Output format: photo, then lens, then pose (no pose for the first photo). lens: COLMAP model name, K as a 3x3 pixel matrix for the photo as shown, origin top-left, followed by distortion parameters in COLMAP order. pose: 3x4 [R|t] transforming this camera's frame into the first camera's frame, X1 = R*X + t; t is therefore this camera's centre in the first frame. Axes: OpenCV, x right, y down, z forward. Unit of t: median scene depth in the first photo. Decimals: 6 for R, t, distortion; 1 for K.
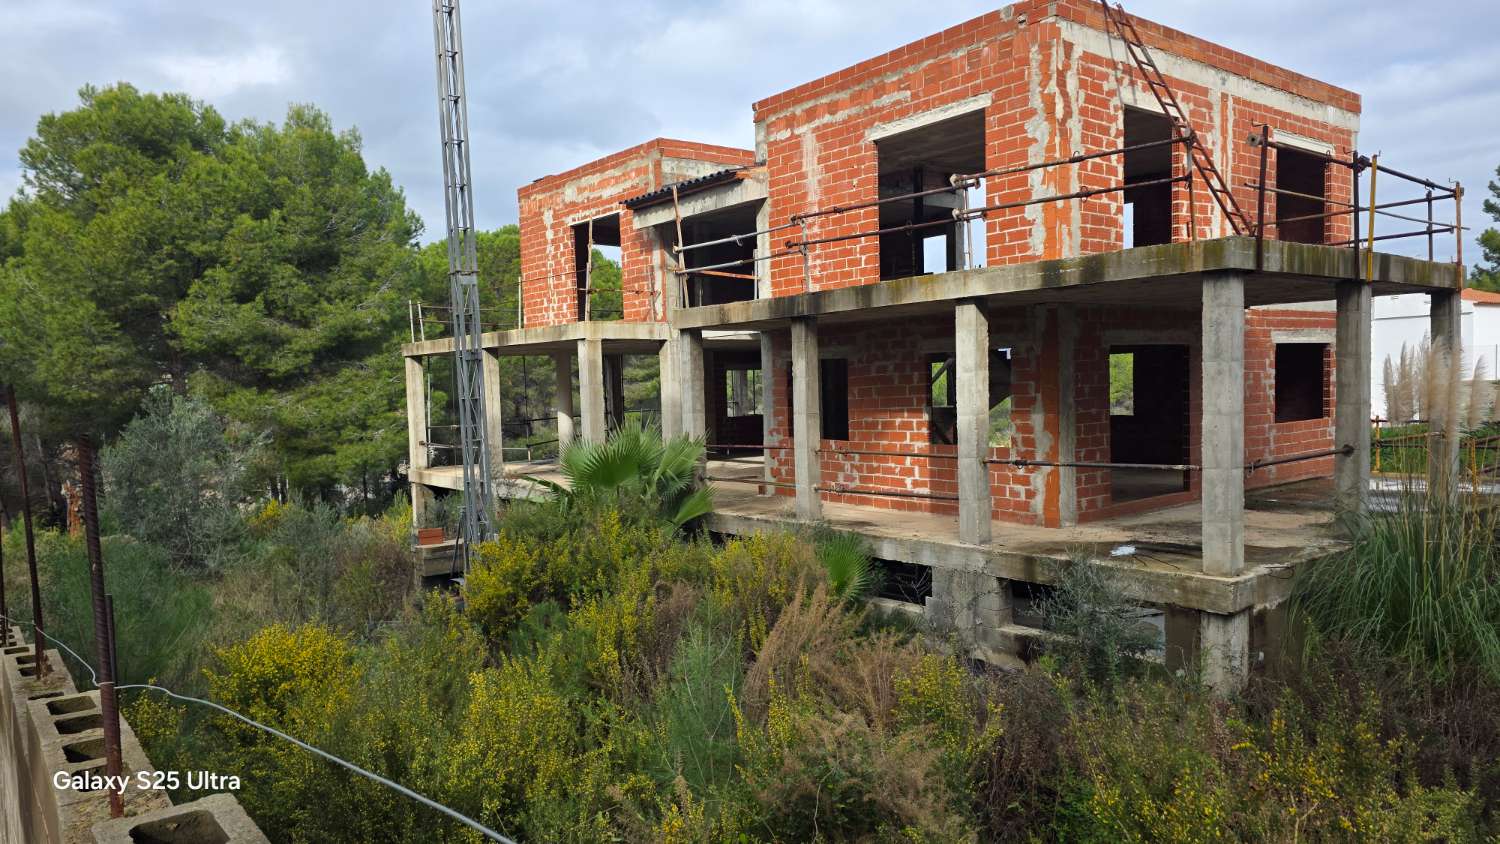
lens RADIAL K [[996.2, 0, 747.1], [0, 996.2, 433.1], [0, 0, 1]] dist [0.048821, -0.036394]
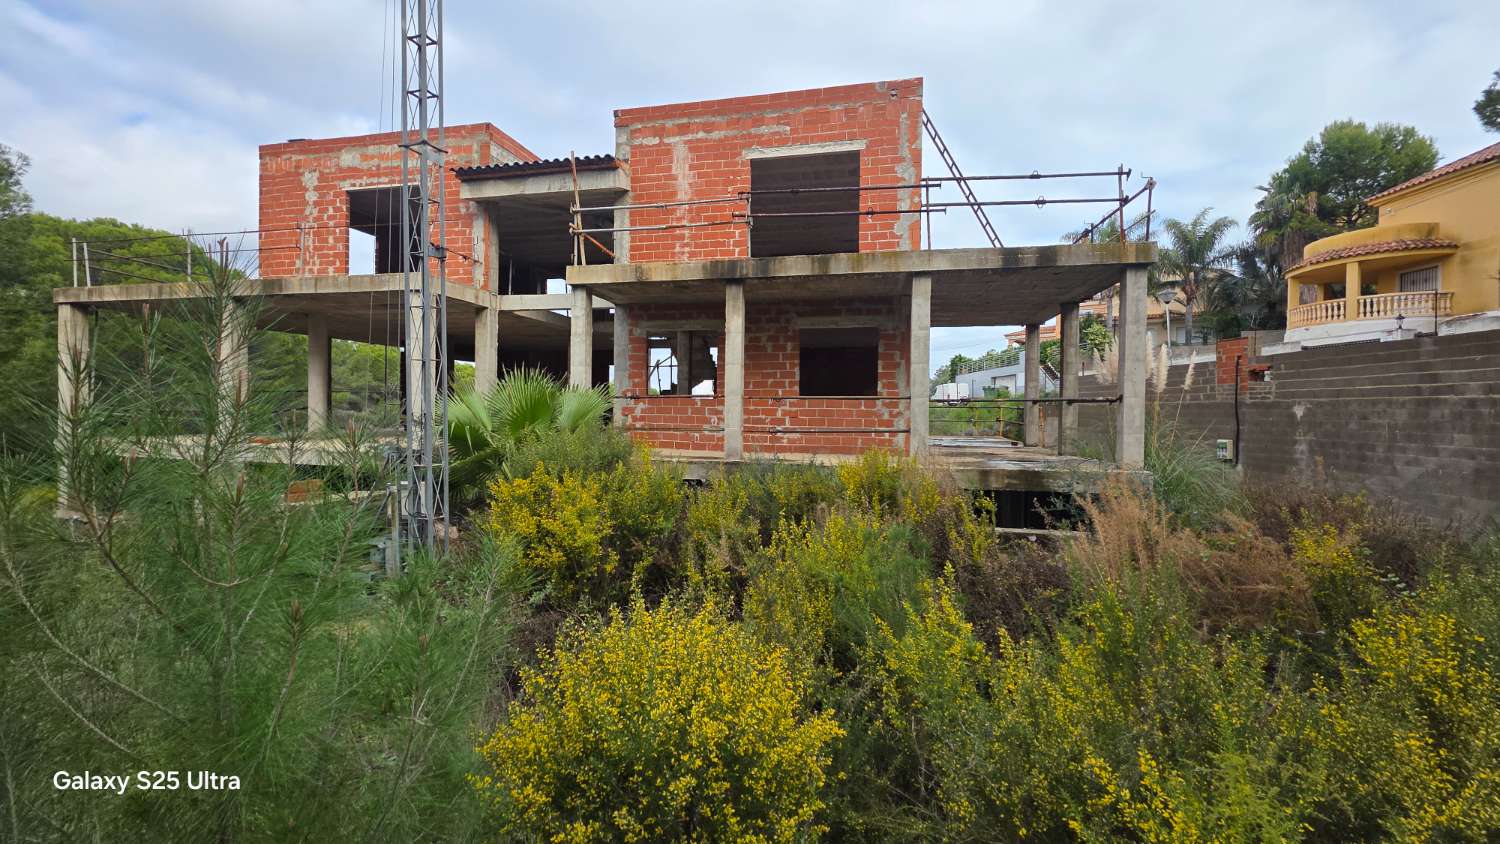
lens RADIAL K [[587.9, 0, 748.2], [0, 587.9, 406.2], [0, 0, 1]] dist [-0.005677, 0.000505]
pose [[0.777163, 0.041780, 0.627911, -0.307667], [-0.001917, 0.997946, -0.064029, 0.061824], [-0.629296, 0.048558, 0.775647, 0.416197]]
